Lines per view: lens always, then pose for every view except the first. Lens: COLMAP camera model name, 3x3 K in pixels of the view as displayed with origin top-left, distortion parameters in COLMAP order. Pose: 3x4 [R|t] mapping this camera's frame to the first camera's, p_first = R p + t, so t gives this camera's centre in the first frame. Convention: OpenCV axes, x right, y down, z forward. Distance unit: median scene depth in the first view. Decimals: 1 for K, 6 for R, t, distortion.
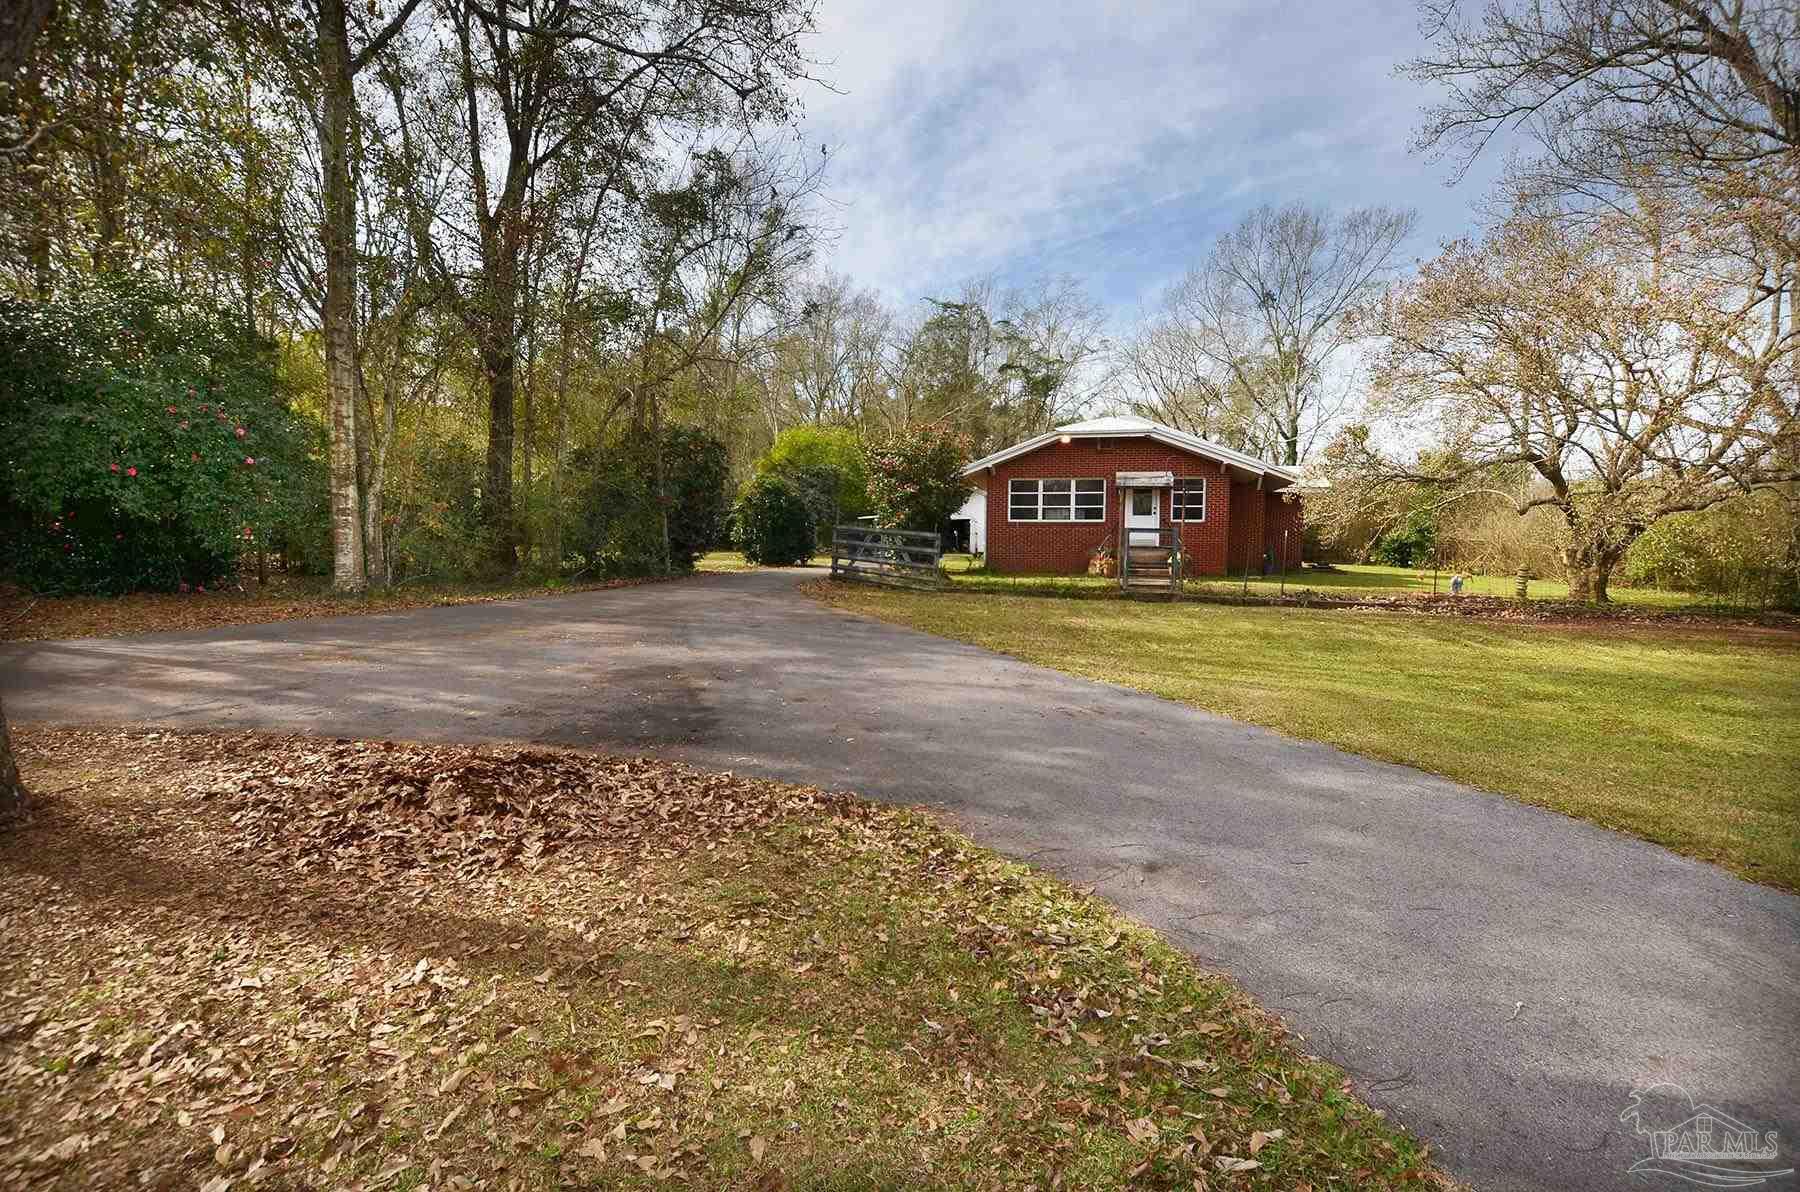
lens RADIAL K [[787.9, 0, 908.4], [0, 787.9, 603.1], [0, 0, 1]] dist [-0.029484, 0.000226]
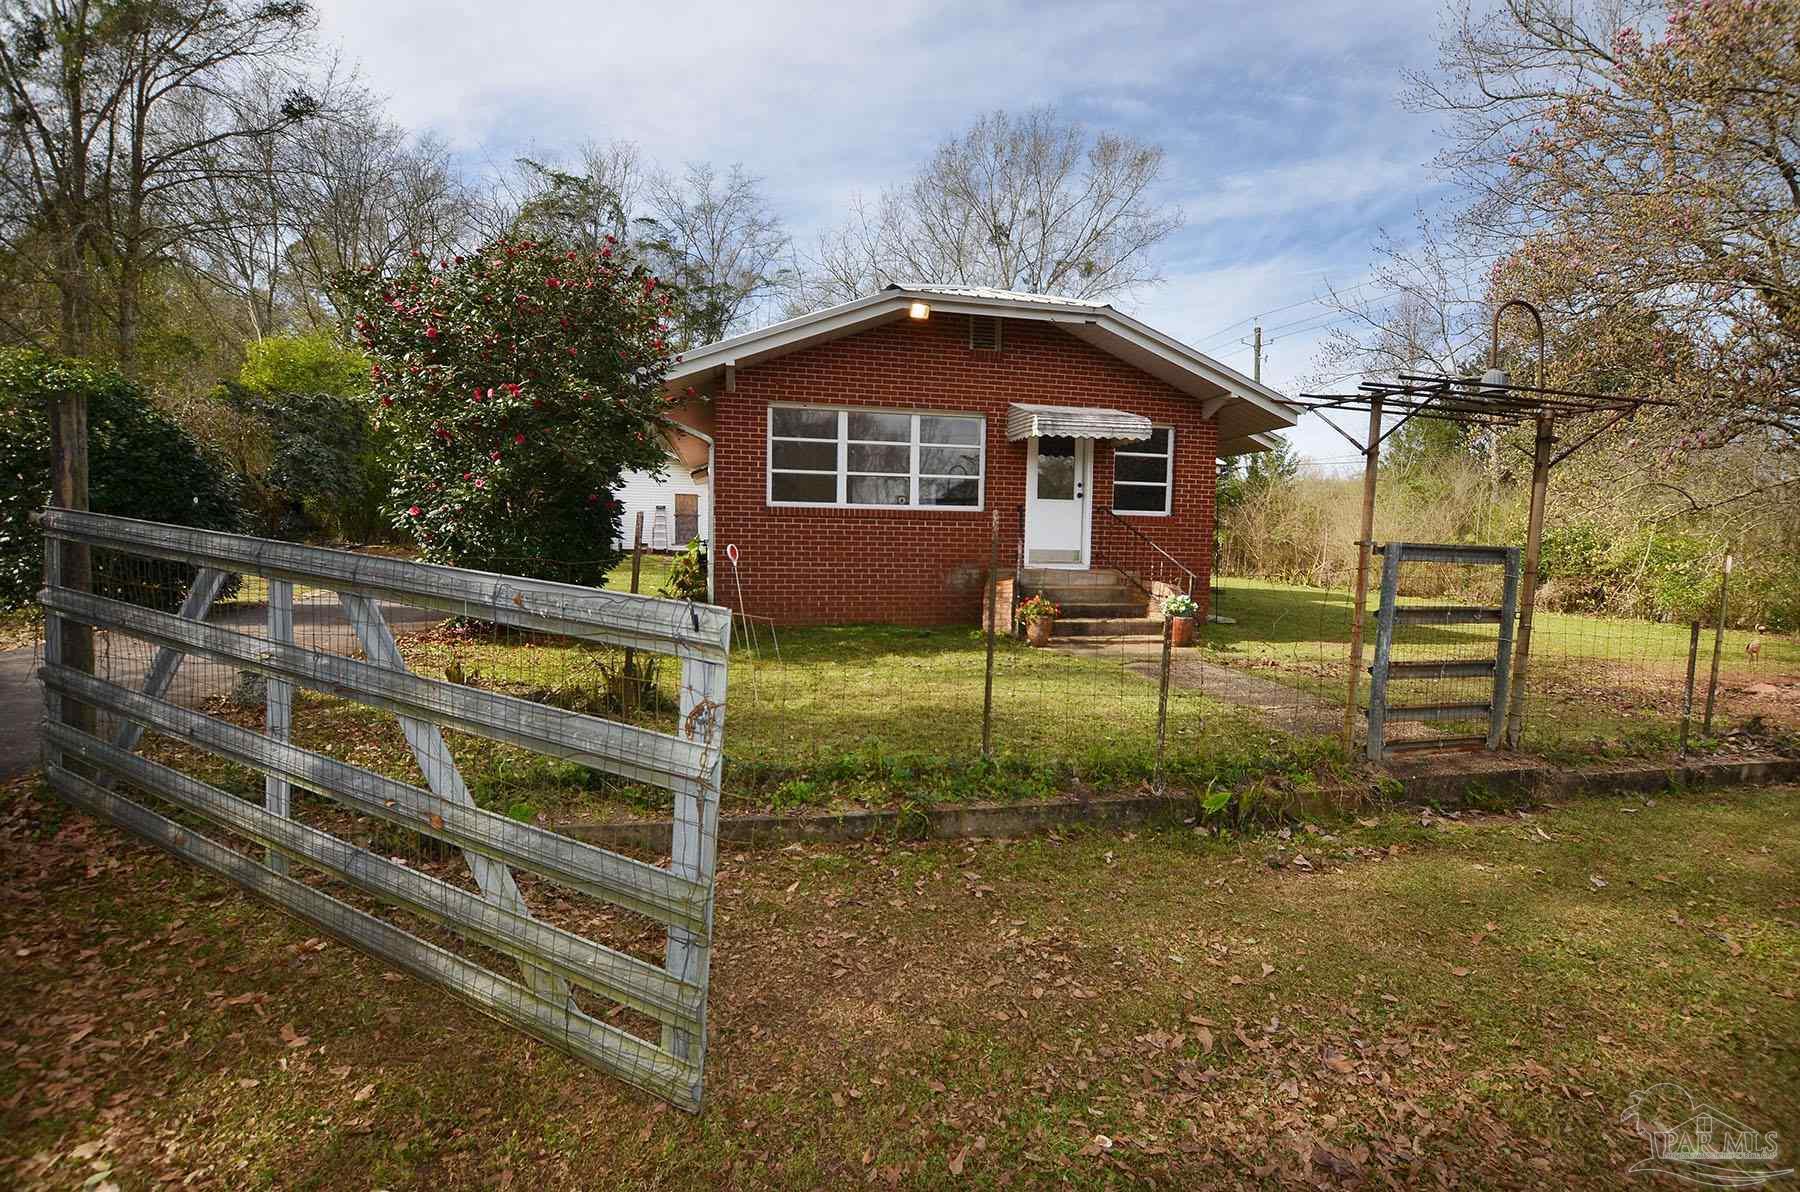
lens RADIAL K [[829.9, 0, 926.6], [0, 829.9, 599.3], [0, 0, 1]] dist [-0.027288, 0.000012]
pose [[0.890694, -0.026687, 0.453819, 0.000681], [0.022516, 0.999640, 0.014594, -0.056376], [-0.454045, -0.002781, 0.890974, 0.547671]]
